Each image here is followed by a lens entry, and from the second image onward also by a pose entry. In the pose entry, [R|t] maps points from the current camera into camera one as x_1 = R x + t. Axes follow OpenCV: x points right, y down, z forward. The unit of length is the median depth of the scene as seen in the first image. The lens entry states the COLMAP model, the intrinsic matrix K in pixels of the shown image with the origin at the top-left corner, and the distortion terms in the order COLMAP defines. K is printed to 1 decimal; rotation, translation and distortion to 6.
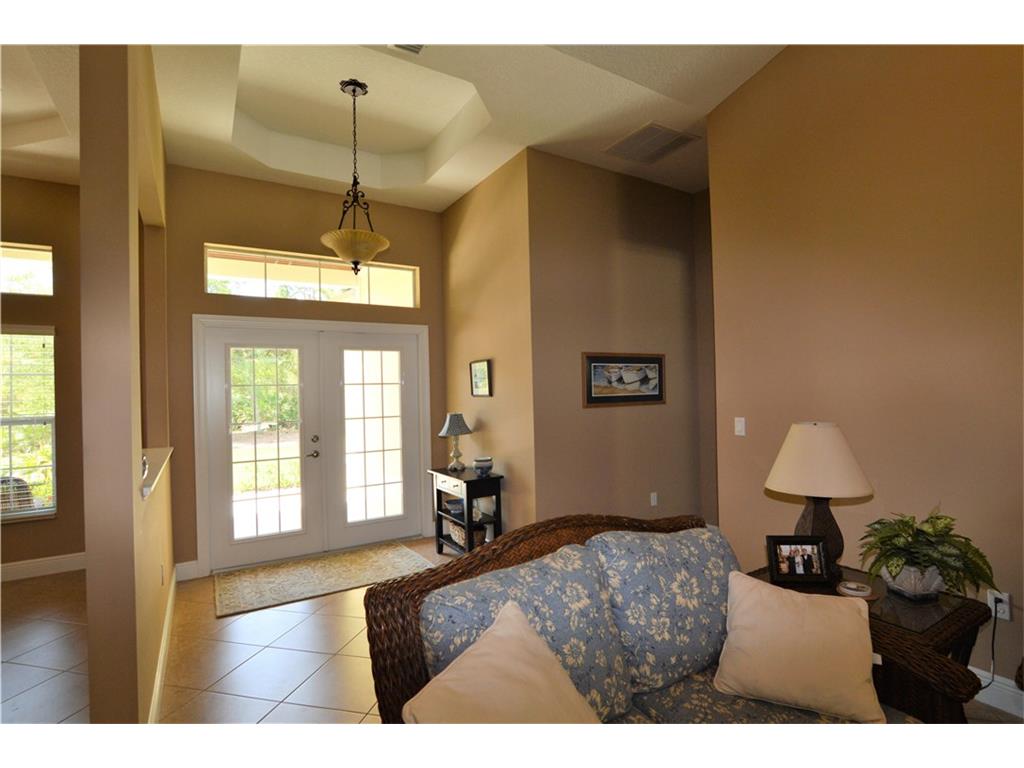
lens RADIAL K [[506.8, 0, 514.3], [0, 506.8, 384.2], [0, 0, 1]] dist [-0.021529, 0.002287]
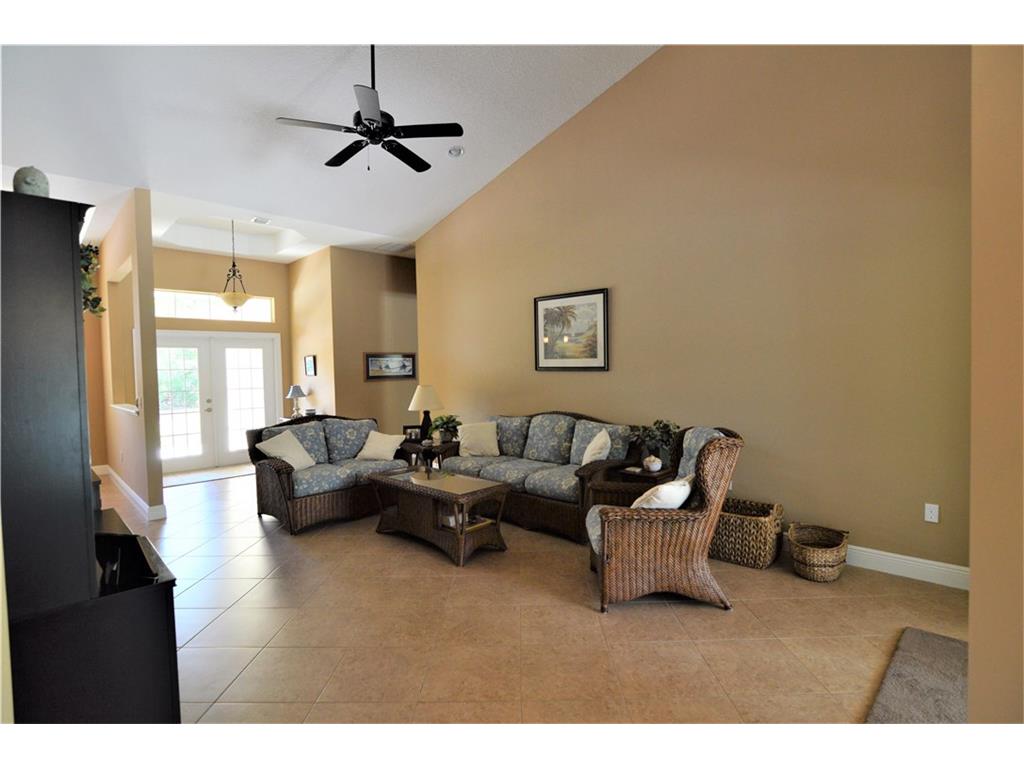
lens RADIAL K [[506.8, 0, 514.3], [0, 506.8, 384.2], [0, 0, 1]] dist [-0.021529, 0.002287]
pose [[0.975224, -0.005984, 0.221139, 0.247617], [-0.002666, 0.999244, 0.038796, -0.017851], [-0.221203, -0.038425, 0.974470, -0.925193]]
